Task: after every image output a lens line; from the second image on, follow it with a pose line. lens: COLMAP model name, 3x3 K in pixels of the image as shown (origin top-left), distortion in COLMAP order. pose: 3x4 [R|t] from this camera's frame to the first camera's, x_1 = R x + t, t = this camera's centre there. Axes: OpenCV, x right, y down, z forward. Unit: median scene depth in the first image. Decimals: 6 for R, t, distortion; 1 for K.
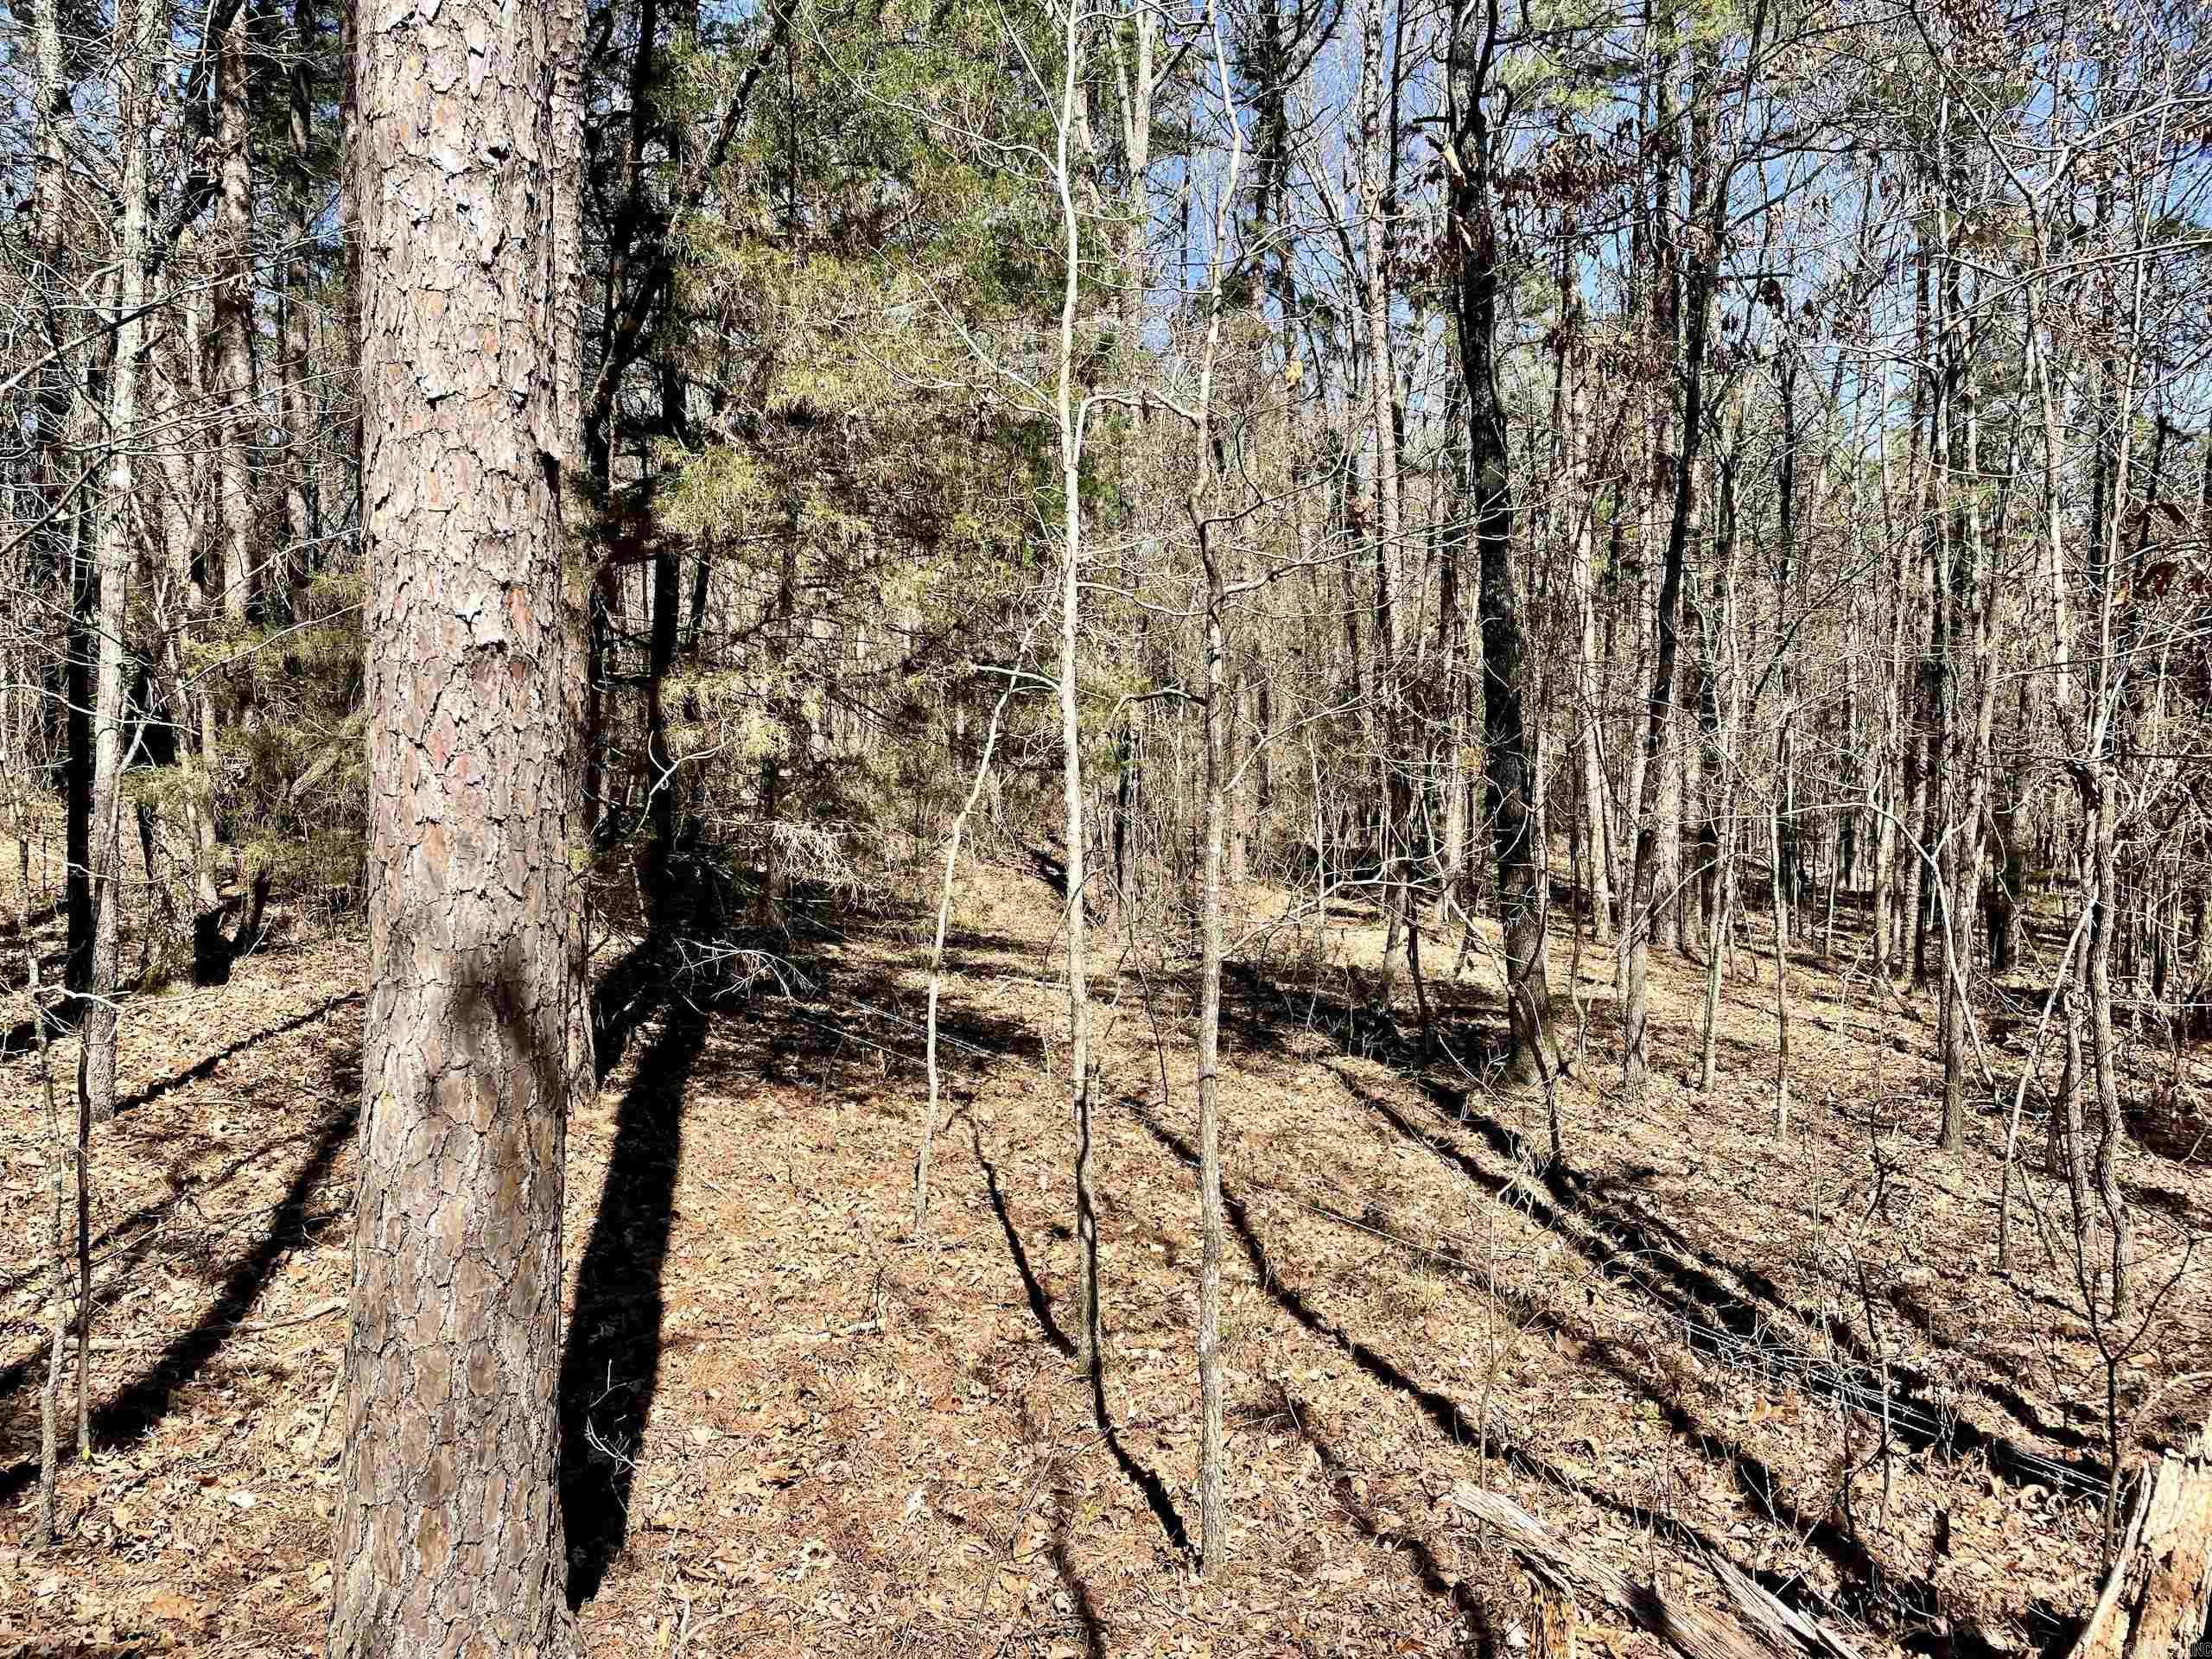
lens RADIAL K [[1658.0, 0, 1072.1], [0, 1658.0, 822.9], [0, 0, 1]] dist [0.092641, -0.107876]
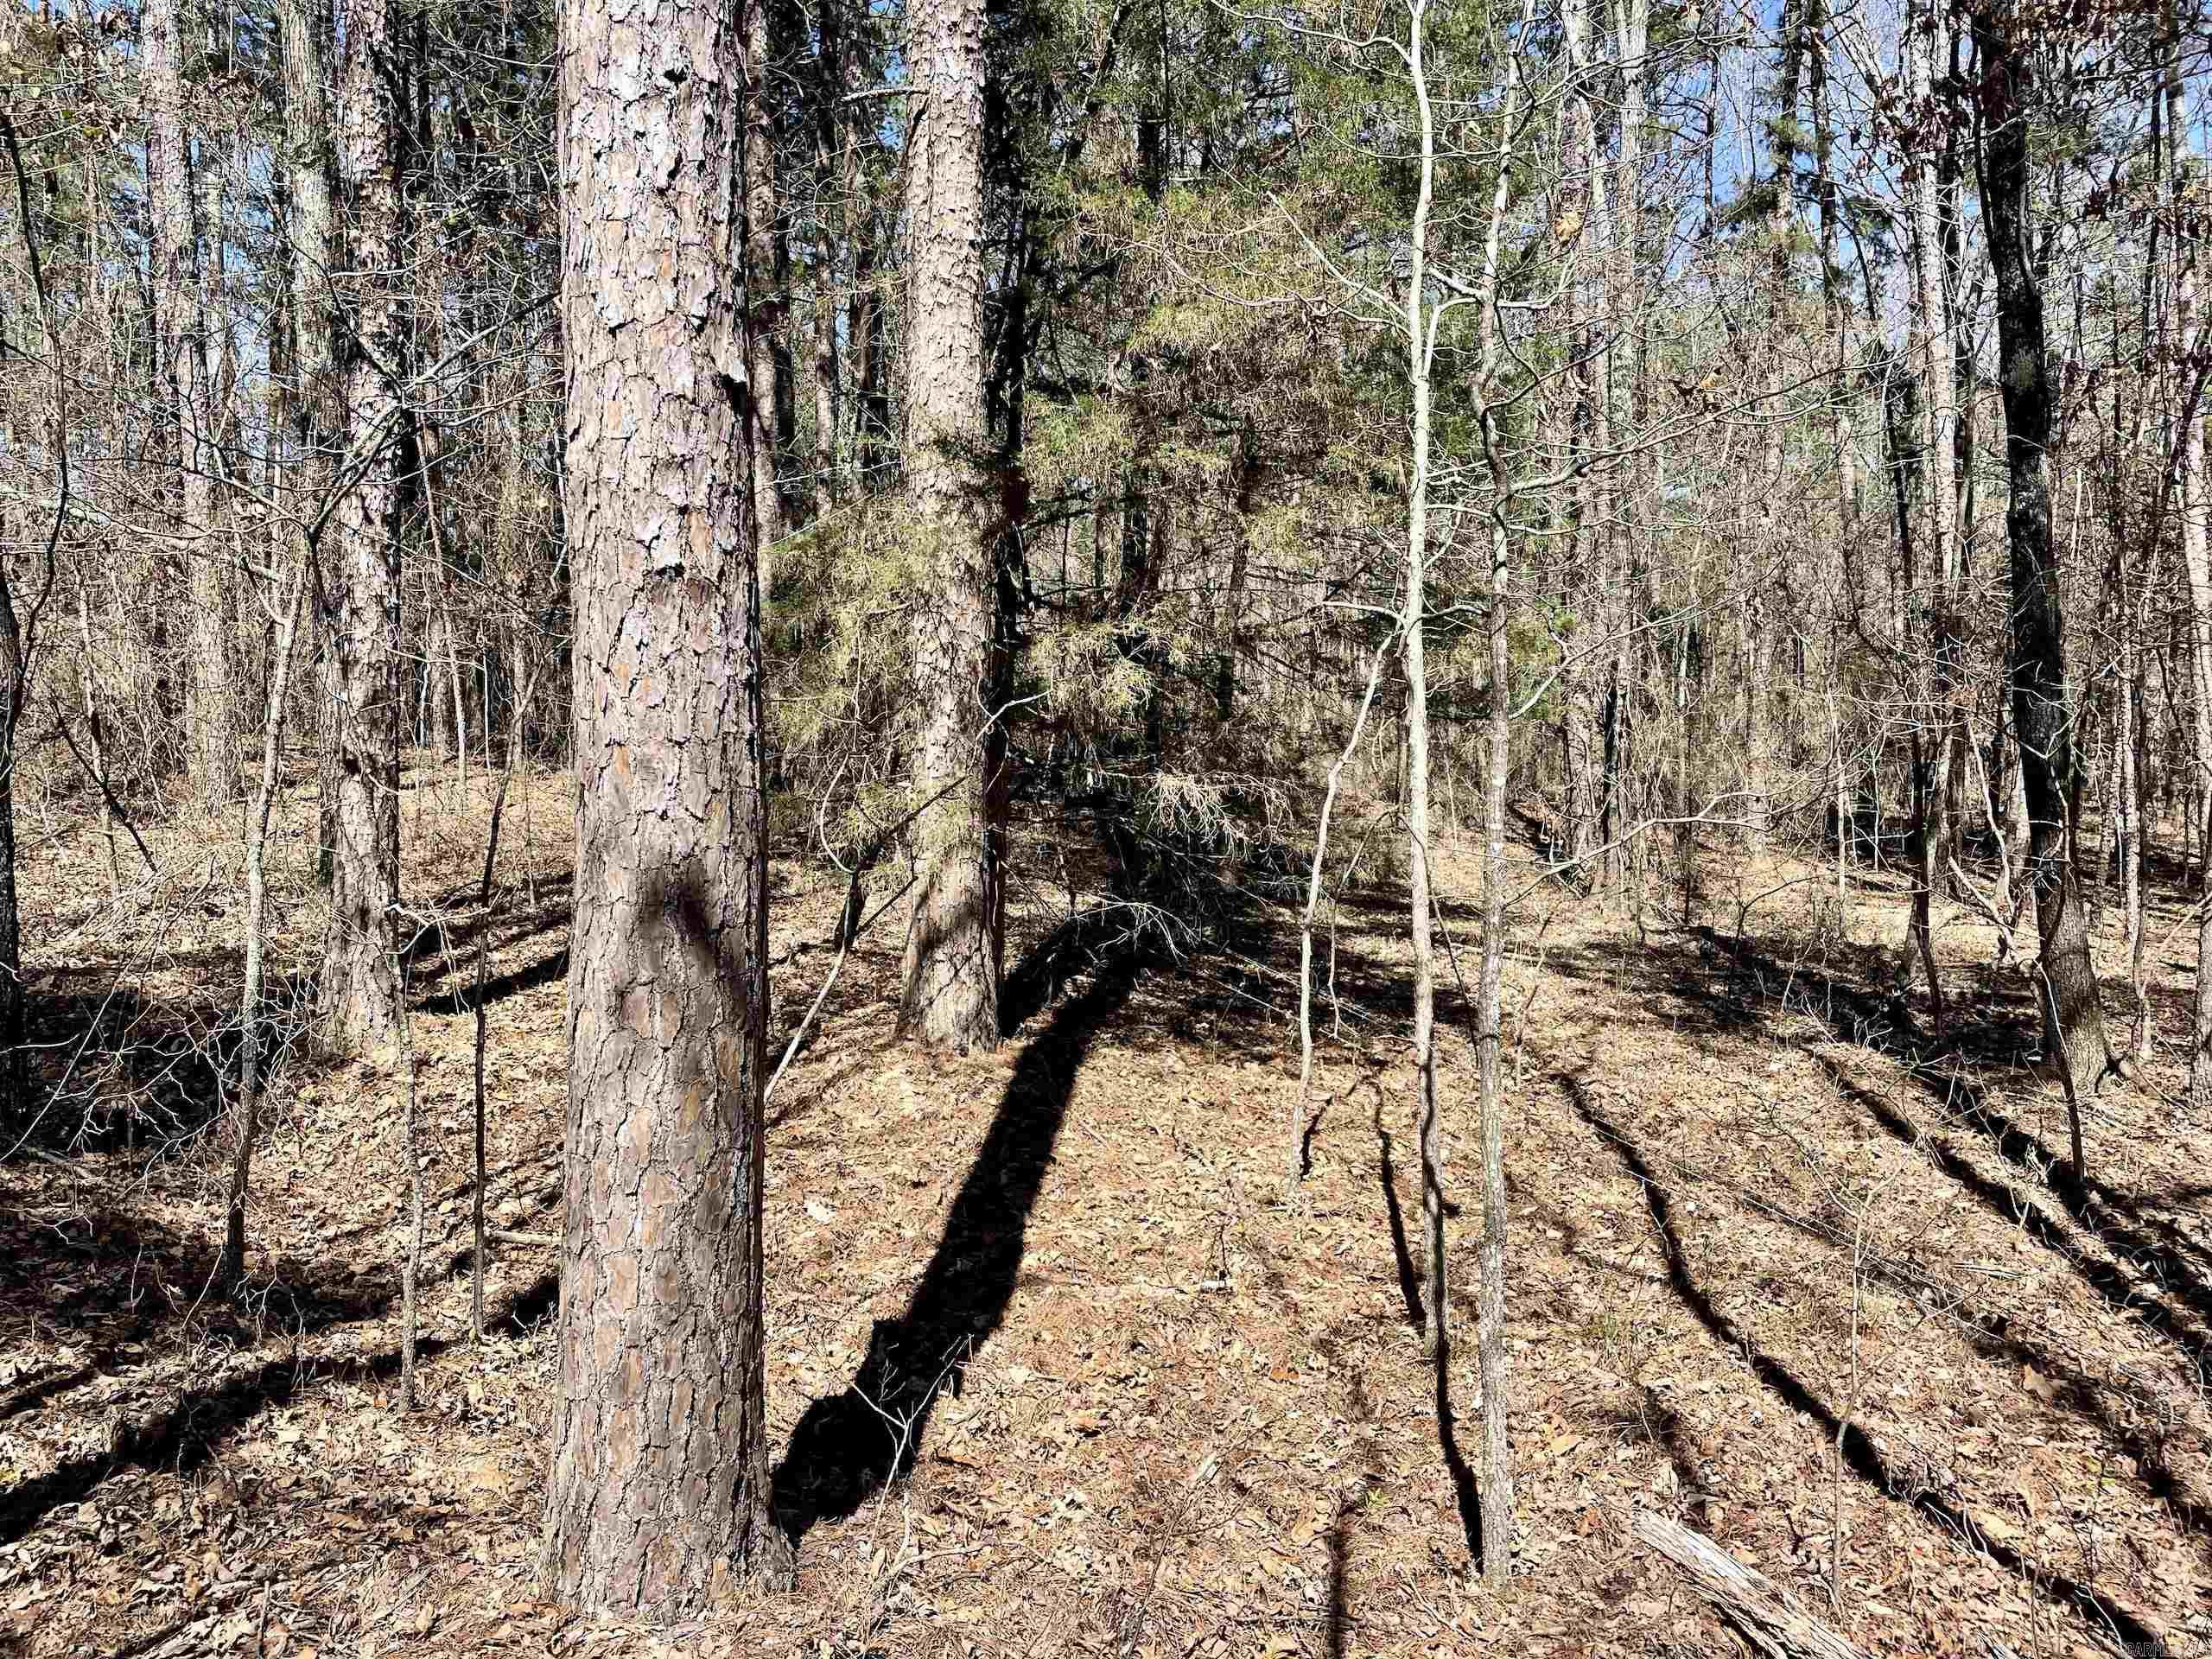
lens RADIAL K [[1658.0, 0, 1072.1], [0, 1658.0, 822.9], [0, 0, 1]] dist [0.092641, -0.107876]
pose [[0.953887, 0.003298, -0.300148, 0.091693], [0.001994, 0.999848, 0.017325, 0.014738], [0.300160, -0.017125, 0.953735, 0.052181]]
